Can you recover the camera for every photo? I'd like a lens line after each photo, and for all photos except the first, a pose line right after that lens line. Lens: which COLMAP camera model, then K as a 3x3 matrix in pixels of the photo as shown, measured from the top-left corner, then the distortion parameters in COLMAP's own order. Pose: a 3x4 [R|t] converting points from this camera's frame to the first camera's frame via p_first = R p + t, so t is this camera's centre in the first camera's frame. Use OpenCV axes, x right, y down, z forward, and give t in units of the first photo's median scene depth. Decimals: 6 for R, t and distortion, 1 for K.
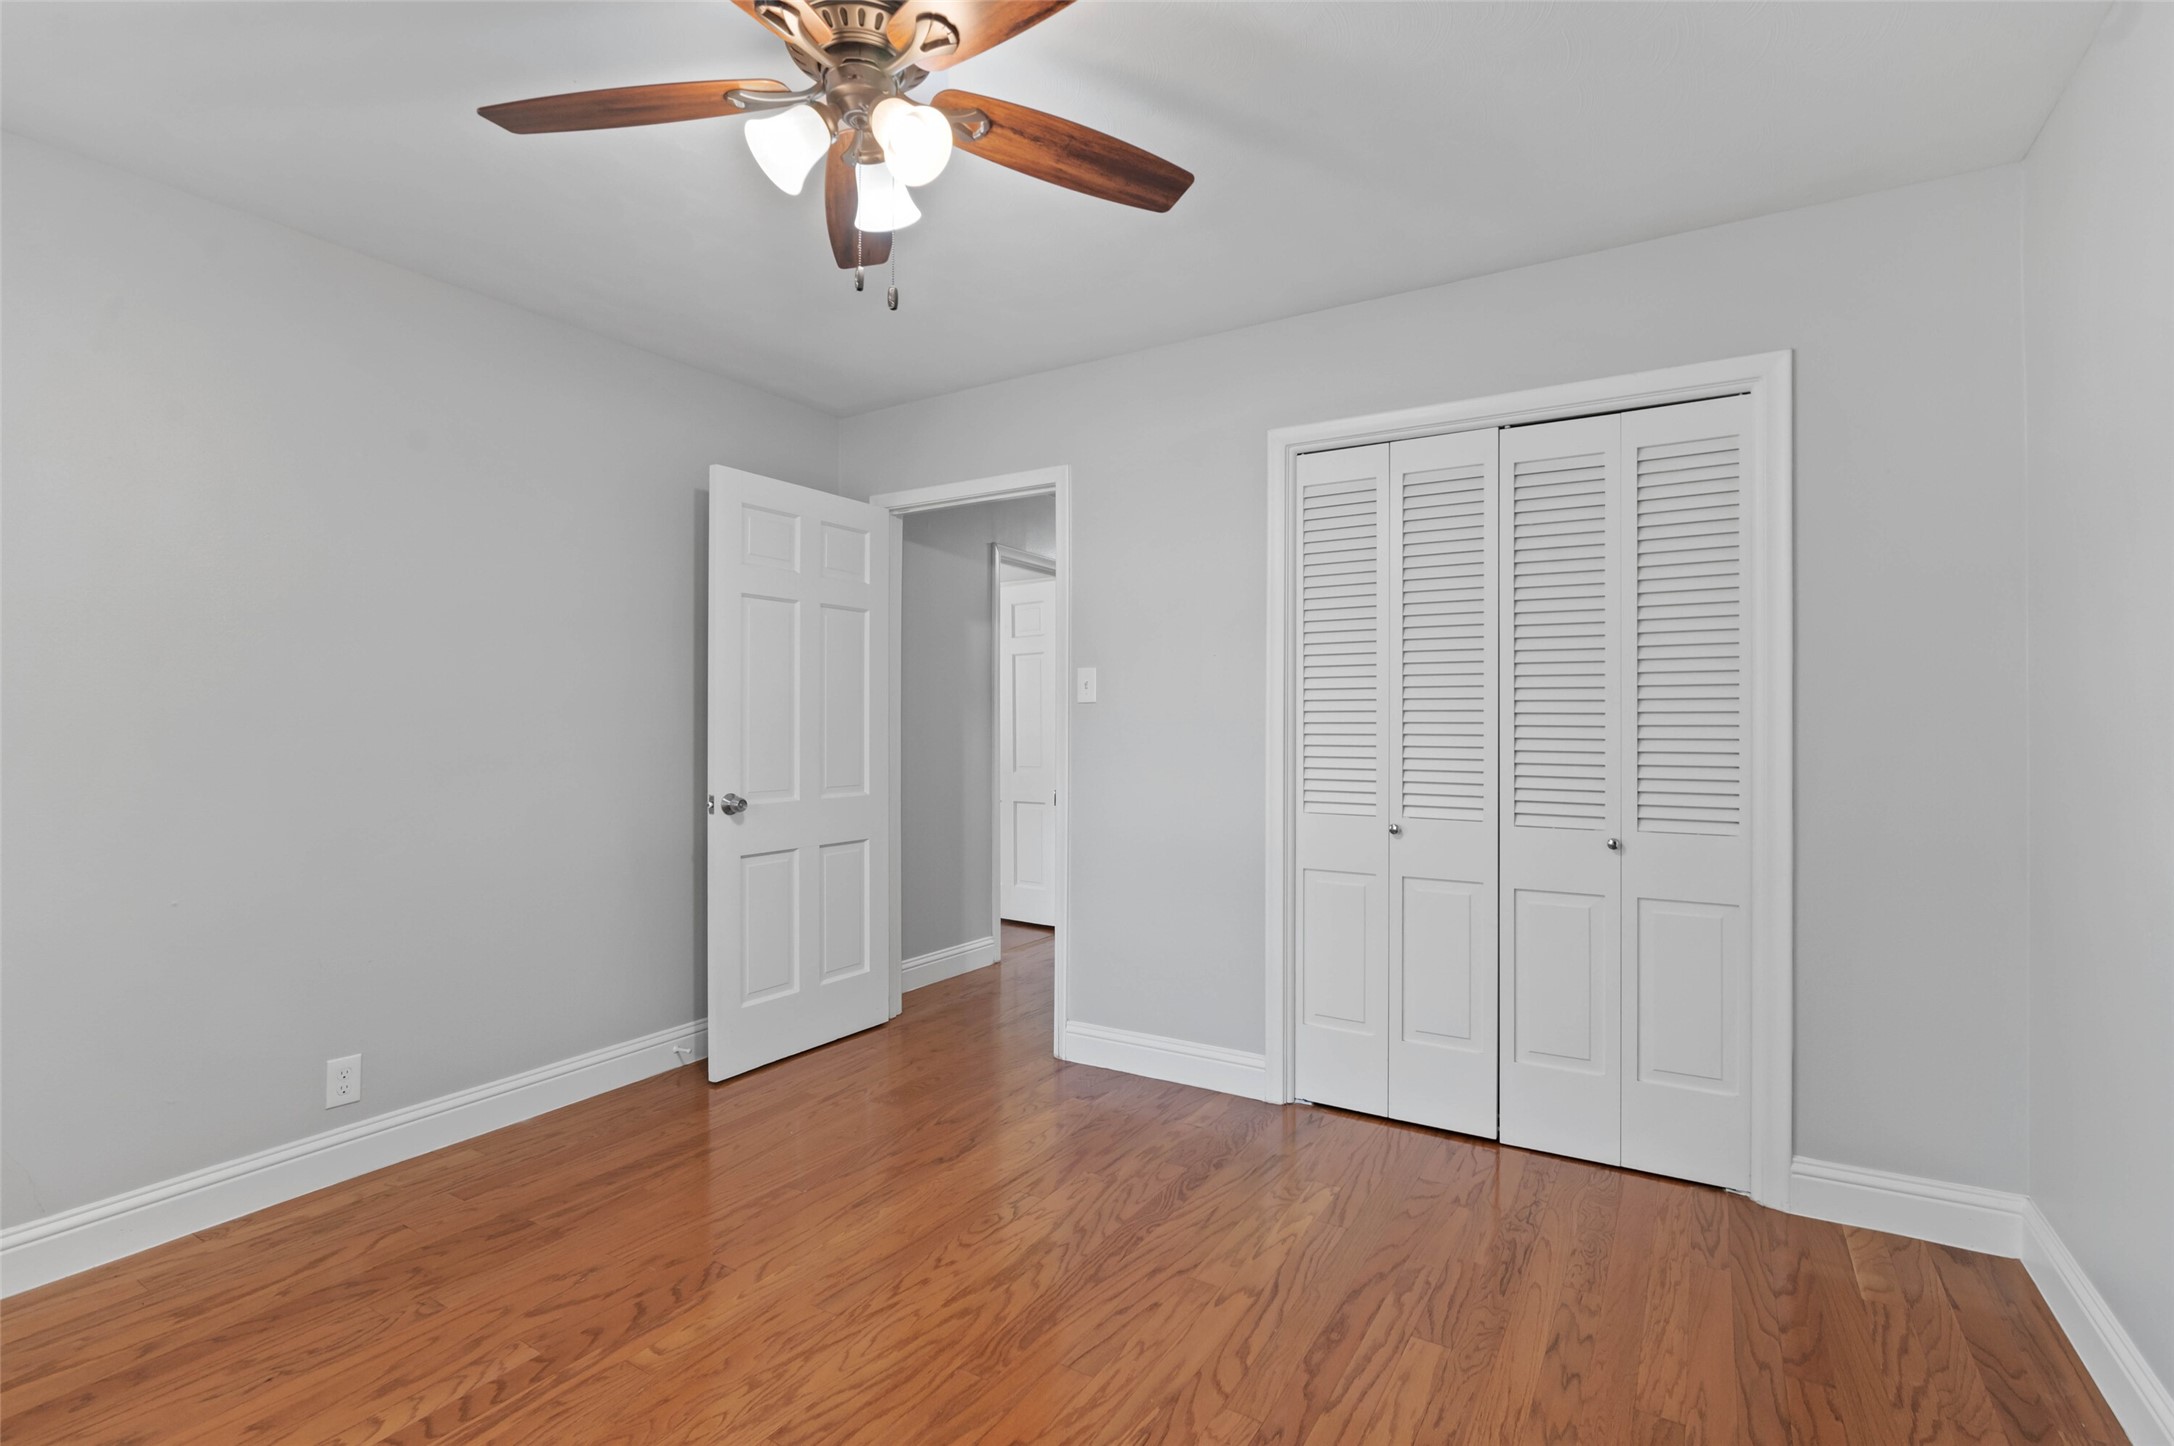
lens RADIAL K [[1000.3, 0, 1084.8], [0, 1000.3, 719.4], [0, 0, 1]] dist [-0.009786, 0.001646]
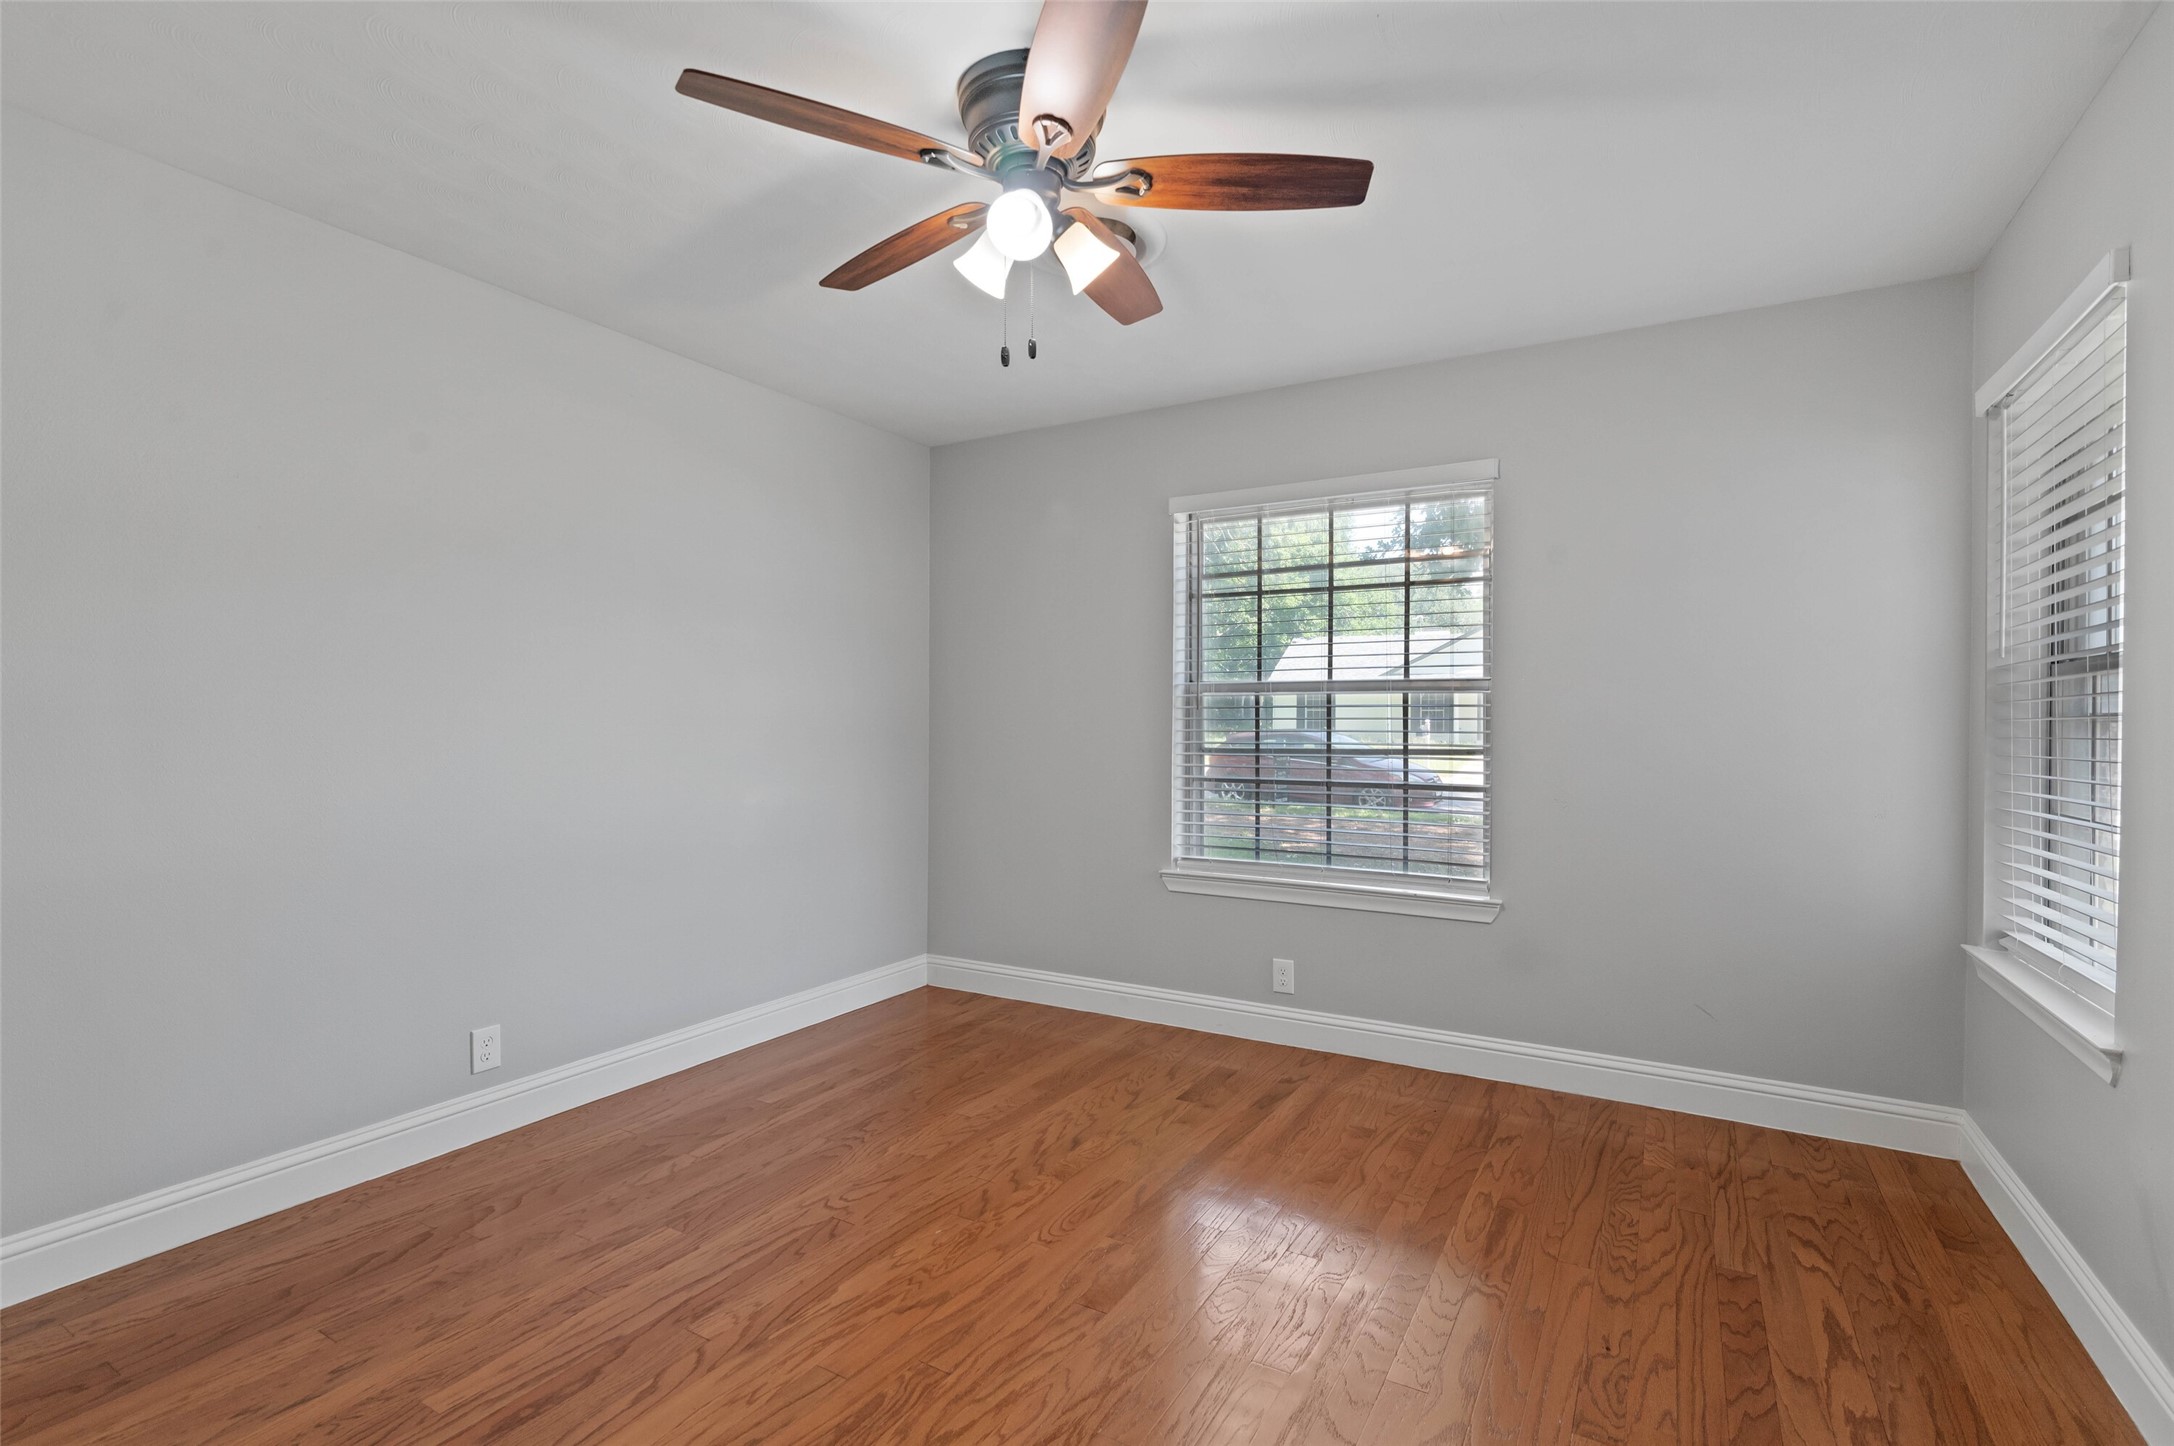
lens RADIAL K [[1000.3, 0, 1087.5], [0, 1000.3, 722.5], [0, 0, 1]] dist [-0.009786, 0.001646]
pose [[-0.999659, -0.001048, -0.026074, -0.235686], [-0.001127, 0.999995, 0.003009, -0.000377], [0.026070, 0.003038, -0.999655, 1.980271]]
